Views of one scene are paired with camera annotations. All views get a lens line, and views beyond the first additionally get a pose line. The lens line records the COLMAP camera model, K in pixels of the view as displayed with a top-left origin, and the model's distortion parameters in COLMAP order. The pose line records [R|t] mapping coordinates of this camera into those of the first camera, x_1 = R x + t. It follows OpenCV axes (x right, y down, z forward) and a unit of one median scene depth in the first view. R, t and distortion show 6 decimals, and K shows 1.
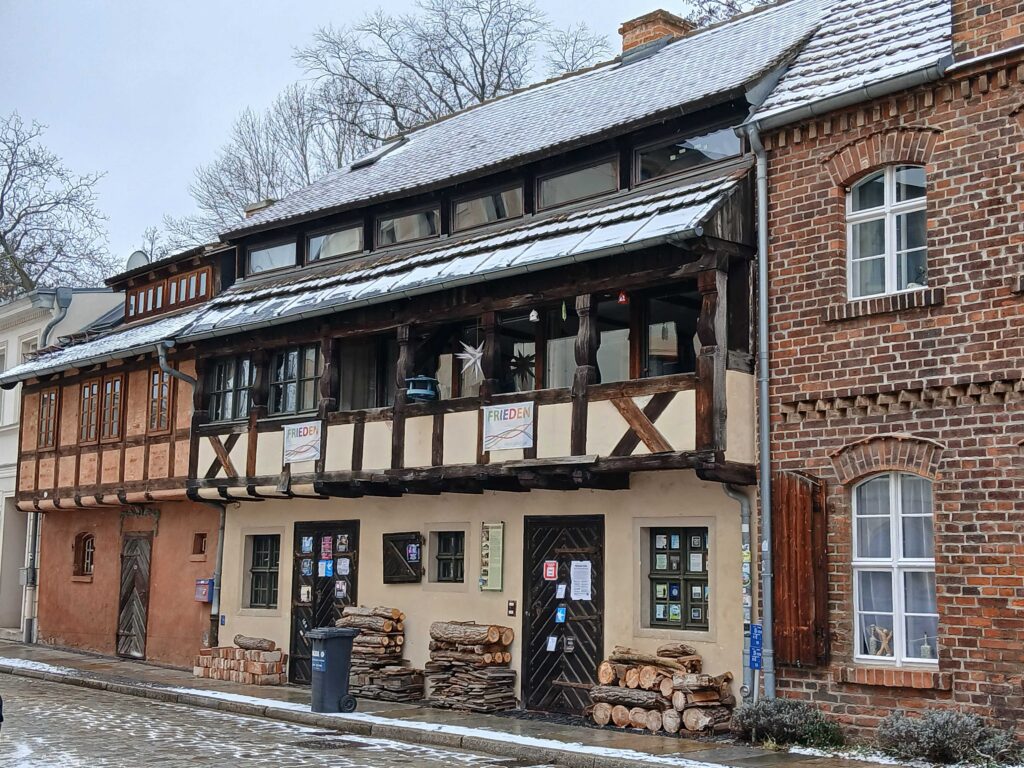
lens RADIAL K [[1302.3, 0, 512.1], [0, 1302.3, 409.9], [0, 0, 1]] dist [0.182359, -0.595898]
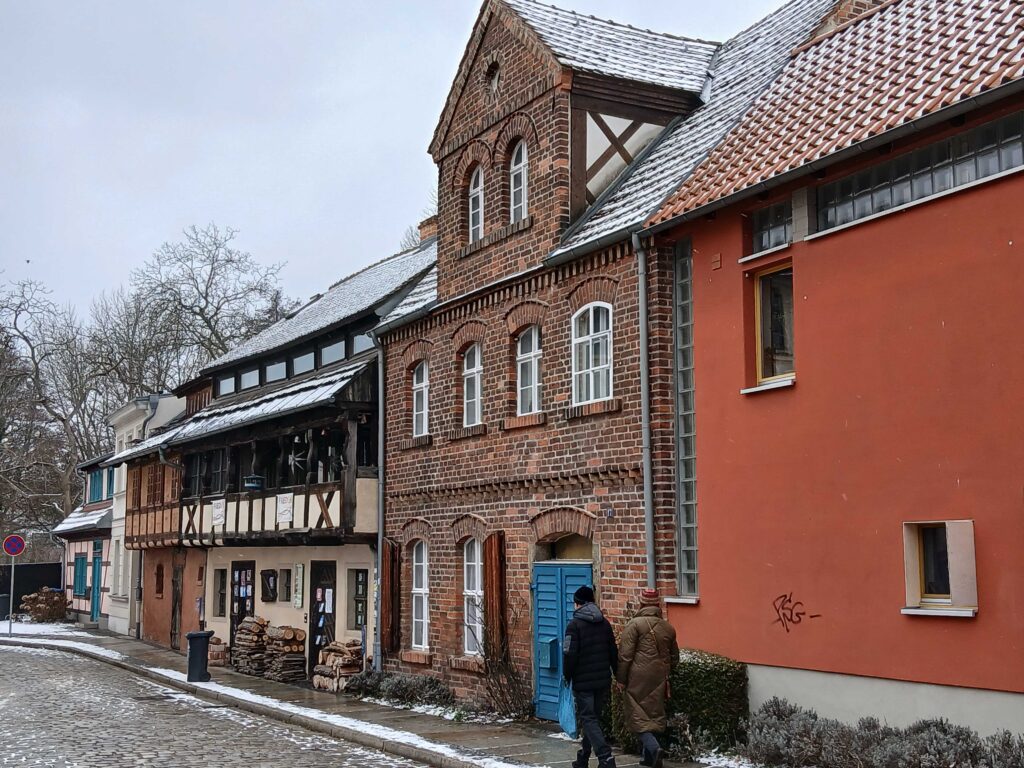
lens RADIAL K [[1302.3, 0, 512.1], [0, 1302.3, 409.9], [0, 0, 1]] dist [0.182359, -0.595898]
pose [[0.966312, -0.047961, -0.252865, 0.631324], [0.049756, 0.998761, 0.000706, -0.088179], [0.252517, -0.013263, 0.967501, -0.472153]]
